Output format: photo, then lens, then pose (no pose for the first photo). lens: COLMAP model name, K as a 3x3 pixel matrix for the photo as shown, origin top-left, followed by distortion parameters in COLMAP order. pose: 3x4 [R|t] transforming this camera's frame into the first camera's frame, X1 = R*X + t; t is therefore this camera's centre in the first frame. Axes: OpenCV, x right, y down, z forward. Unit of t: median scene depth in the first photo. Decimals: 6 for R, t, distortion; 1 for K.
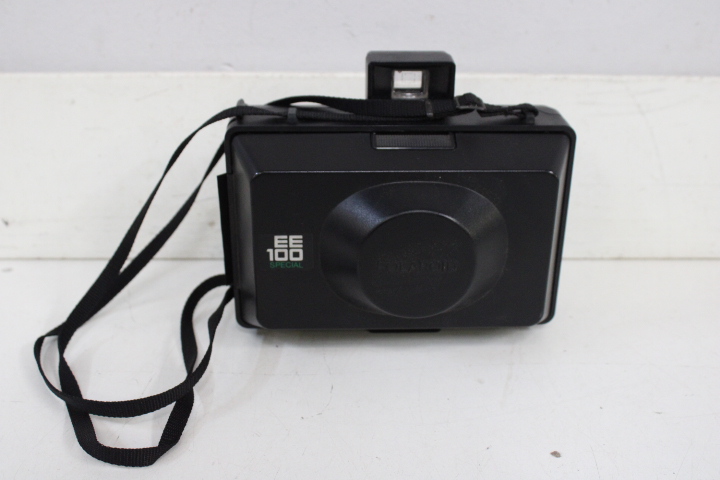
lens RADIAL K [[811.8, 0, 361.5], [0, 811.8, 233.0], [0, 0, 1]] dist [-0.086586, 0.000000]
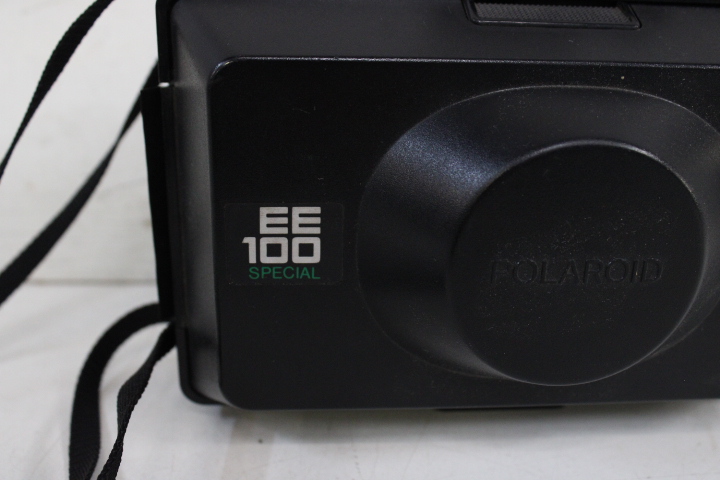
lens RADIAL K [[811.8, 0, 356.3], [0, 811.8, 240.8], [0, 0, 1]] dist [-0.086586, 0.000000]
pose [[0.999362, -0.000709, 0.035710, -0.062436], [0.002717, 0.998416, -0.056197, 0.043372], [-0.035613, 0.056258, 0.997781, 0.488939]]
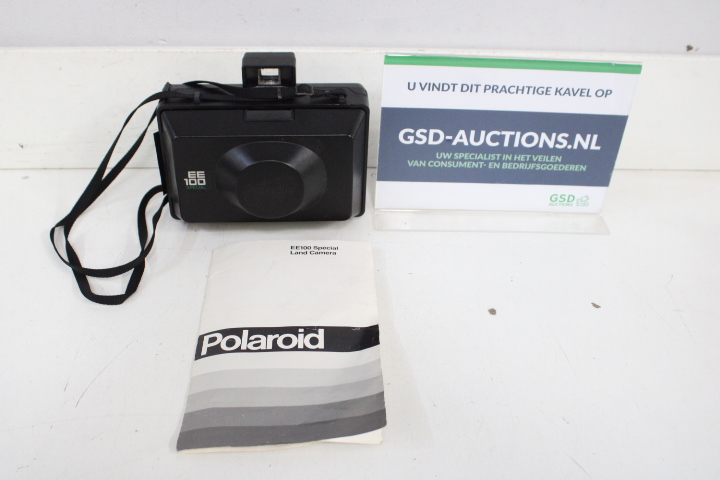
lens RADIAL K [[742.1, 0, 348.7], [0, 742.1, 240.9], [0, 0, 1]] dist [-0.084956, 0.000000]
pose [[0.999567, 0.000857, 0.029396, 0.166509], [-0.007513, 0.973845, 0.227091, -0.188907], [-0.028433, -0.227213, 0.973430, -0.498276]]
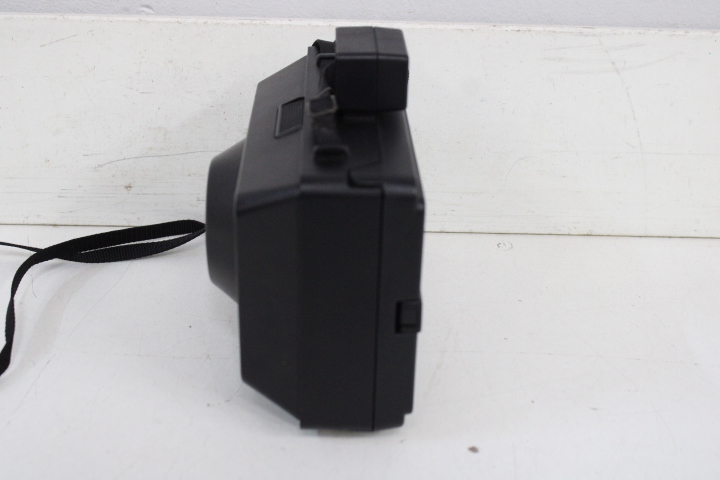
lens RADIAL K [[1016.7, 0, 362.7], [0, 1016.7, 242.4], [0, 0, 1]] dist [-0.039446, 0.000000]
pose [[0.999798, 0.019755, 0.003737, 0.084300], [-0.019952, 0.997802, 0.063197, -0.031902], [-0.002480, -0.063259, 0.997994, -0.139668]]
